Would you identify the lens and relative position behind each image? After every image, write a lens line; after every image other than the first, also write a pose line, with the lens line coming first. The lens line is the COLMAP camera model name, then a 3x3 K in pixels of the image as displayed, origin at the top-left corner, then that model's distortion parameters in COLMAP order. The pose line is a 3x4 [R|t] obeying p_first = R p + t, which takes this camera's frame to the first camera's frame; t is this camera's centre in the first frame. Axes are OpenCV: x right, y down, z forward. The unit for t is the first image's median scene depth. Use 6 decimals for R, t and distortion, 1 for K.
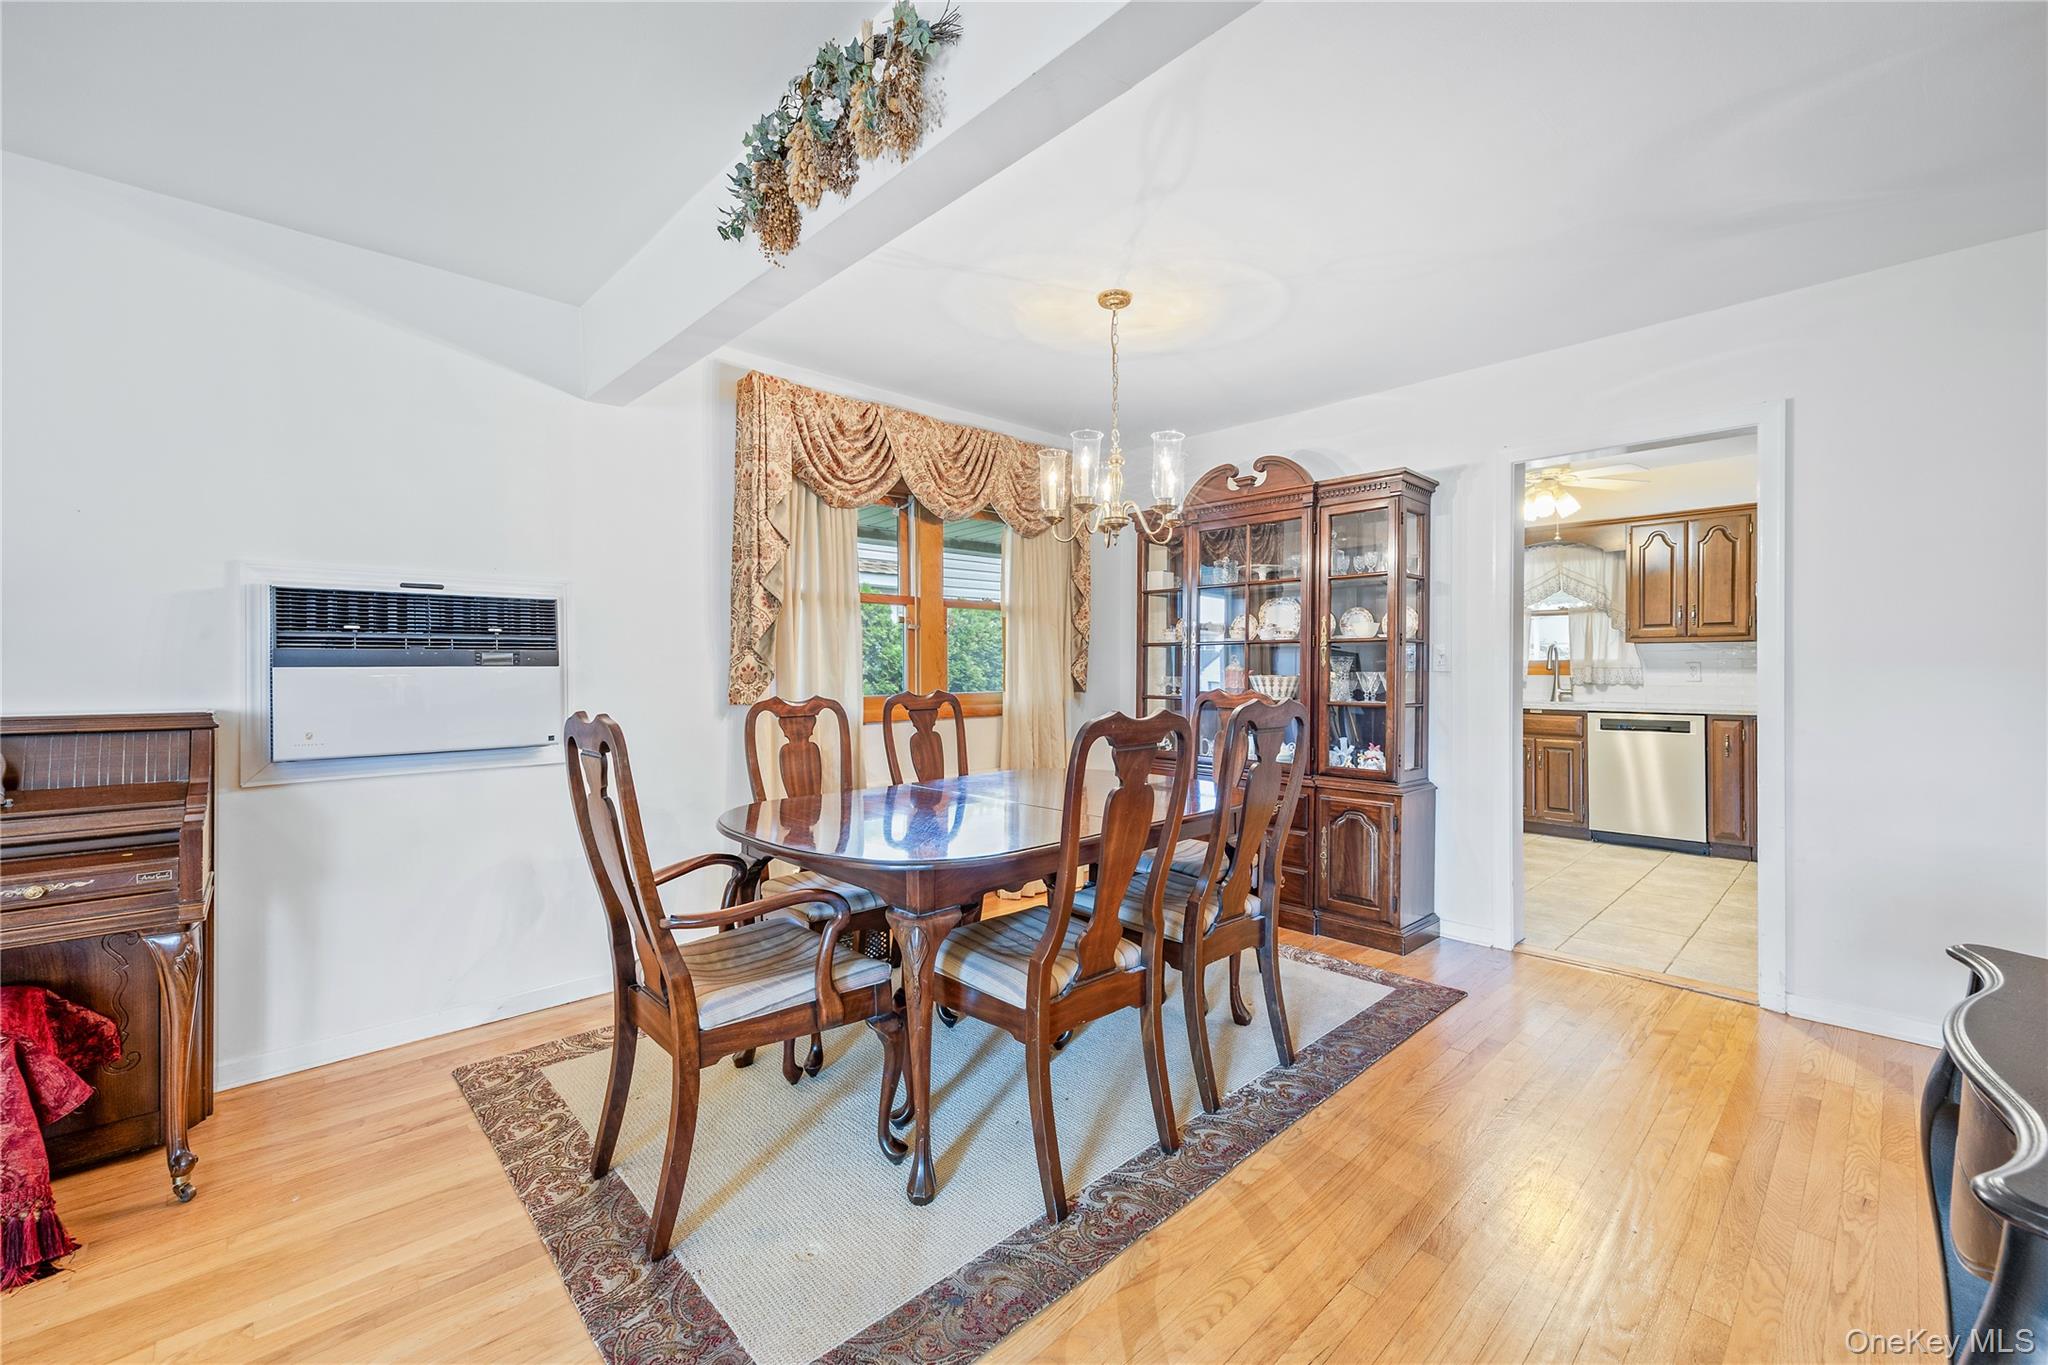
lens RADIAL K [[838.3, 0, 1009.9], [0, 838.3, 671.2], [0, 0, 1]] dist [0.004381, 0.000201]
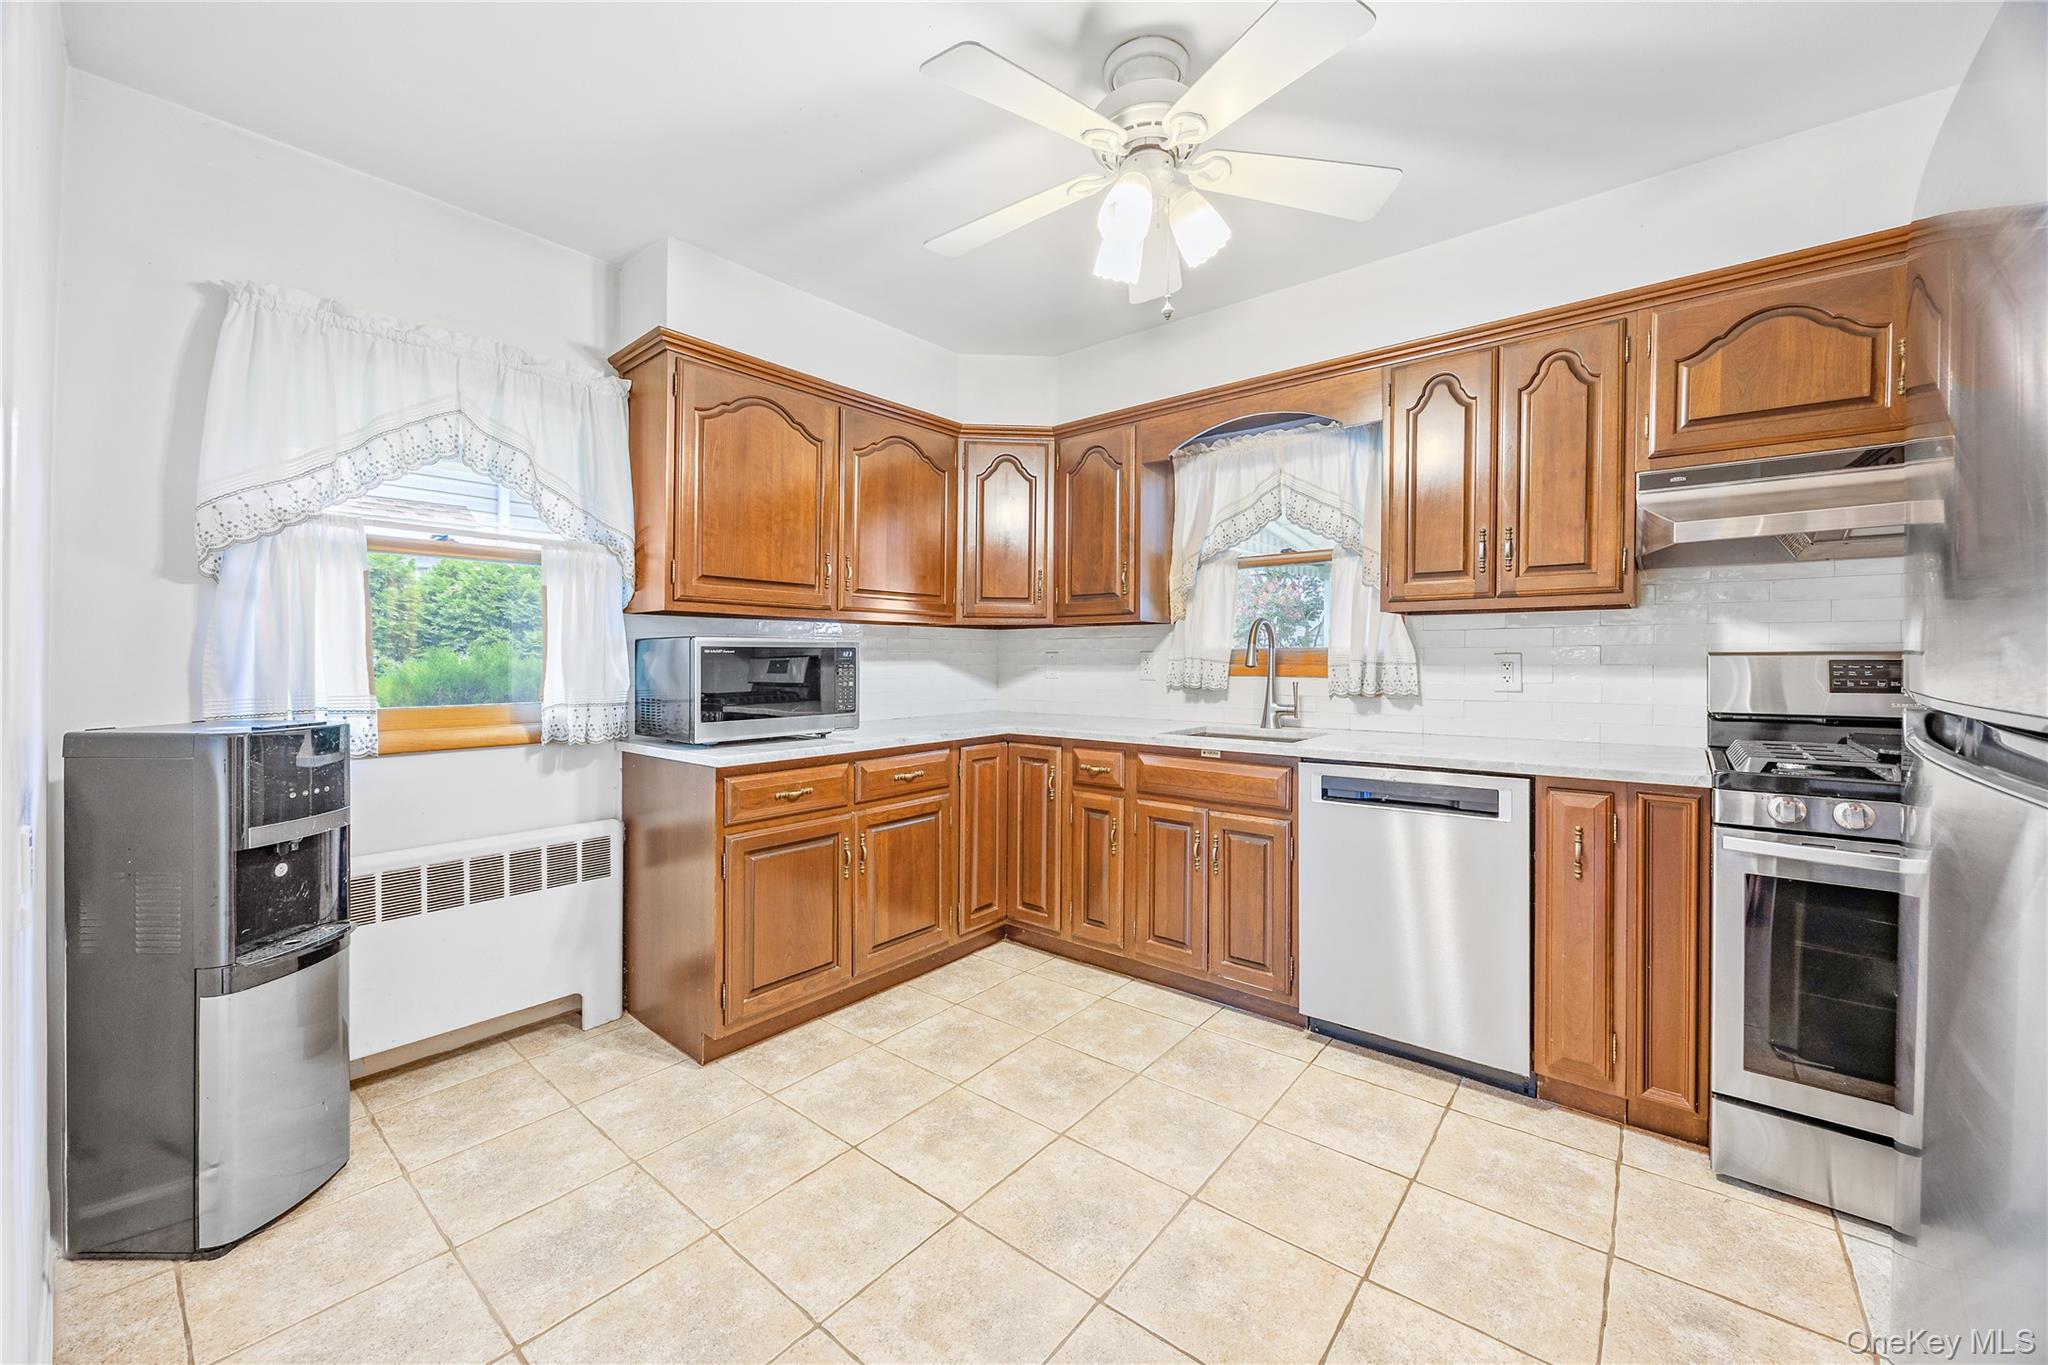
lens RADIAL K [[785.2, 0, 1030.5], [0, 785.2, 676.7], [0, 0, 1]] dist [-0.002314, -0.000125]
pose [[0.991262, 0.000217, 0.131907, 0.487884], [-0.001965, 0.999912, 0.013119, -0.002257], [-0.131892, -0.013264, 0.991175, 0.596927]]
